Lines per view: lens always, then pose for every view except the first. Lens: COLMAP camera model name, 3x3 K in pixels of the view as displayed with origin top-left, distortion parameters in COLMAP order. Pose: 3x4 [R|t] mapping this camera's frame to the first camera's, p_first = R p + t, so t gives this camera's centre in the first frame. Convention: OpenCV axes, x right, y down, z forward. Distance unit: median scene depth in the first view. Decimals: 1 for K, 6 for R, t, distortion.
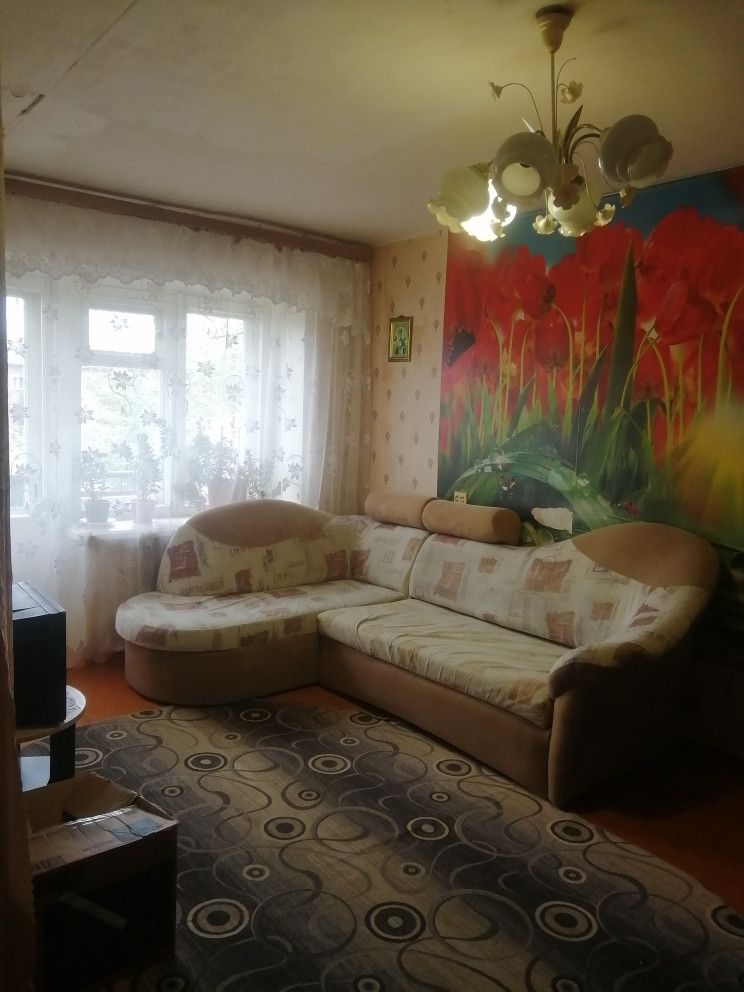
lens RADIAL K [[786.2, 0, 365.6], [0, 786.2, 494.4], [0, 0, 1]] dist [-0.018961, 0.023995]
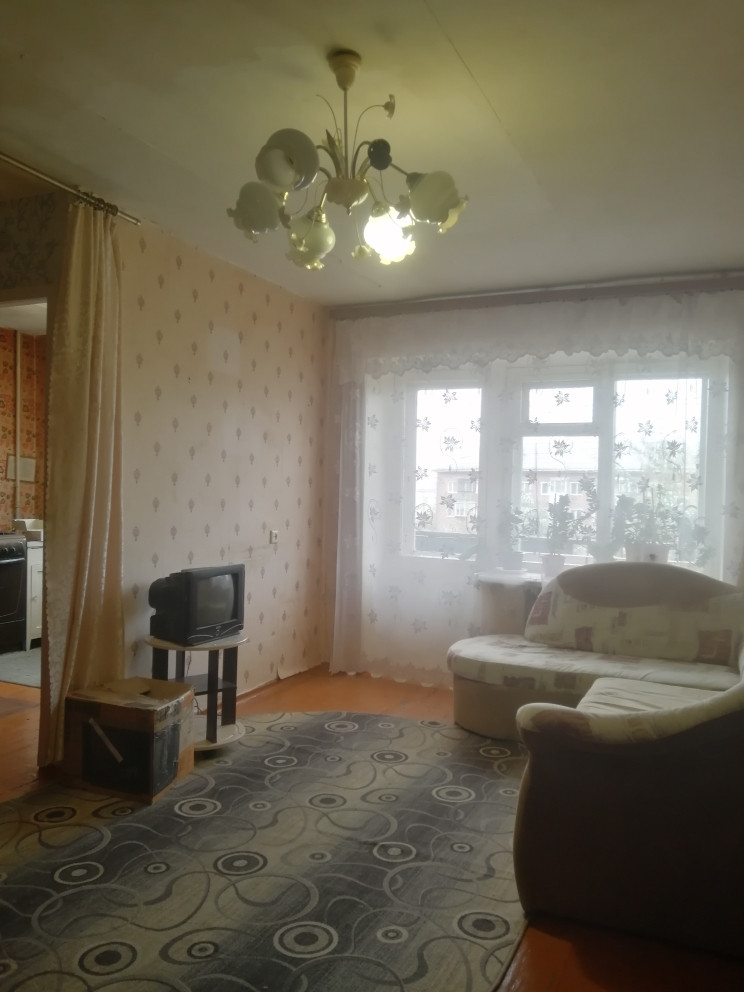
lens RADIAL K [[786.2, 0, 367.3], [0, 786.2, 497.5], [0, 0, 1]] dist [-0.018961, 0.023995]
pose [[0.451273, -0.021826, -0.892119, 0.779047], [-0.108761, 0.990903, -0.079260, 0.056684], [0.885733, 0.132796, 0.444794, 0.391235]]
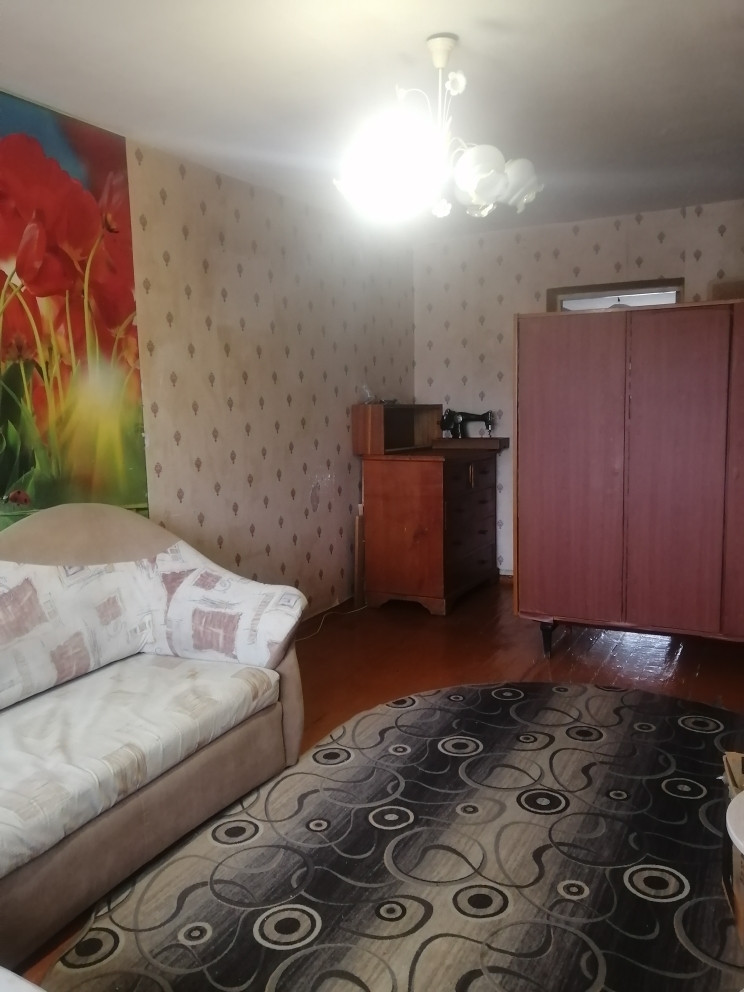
lens RADIAL K [[786.2, 0, 363.6], [0, 786.2, 497.2], [0, 0, 1]] dist [-0.018961, 0.023995]
pose [[-0.402985, -0.137536, 0.904813, -0.577610], [0.113179, 0.973566, 0.198394, -0.111665], [-0.908182, 0.182355, -0.376766, 1.080071]]
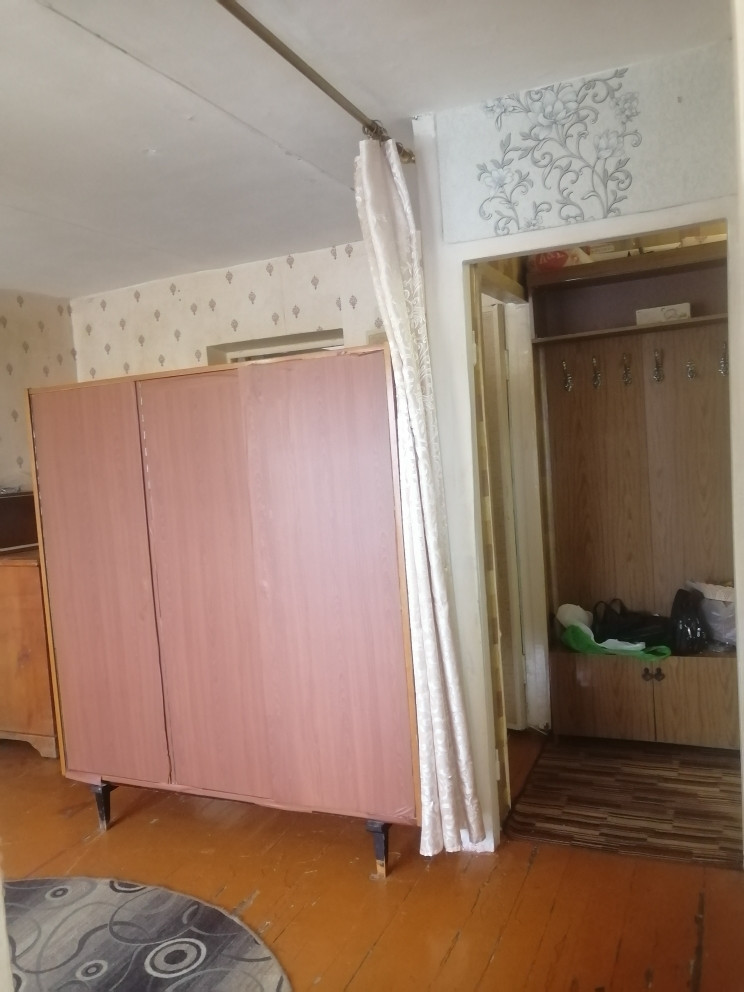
lens RADIAL K [[786.2, 0, 379.6], [0, 786.2, 500.1], [0, 0, 1]] dist [-0.018961, 0.023995]
pose [[-0.473203, -0.056127, 0.879164, -0.573239], [0.148225, 0.978668, 0.142261, -0.095030], [-0.868394, 0.197632, -0.454789, 0.898861]]
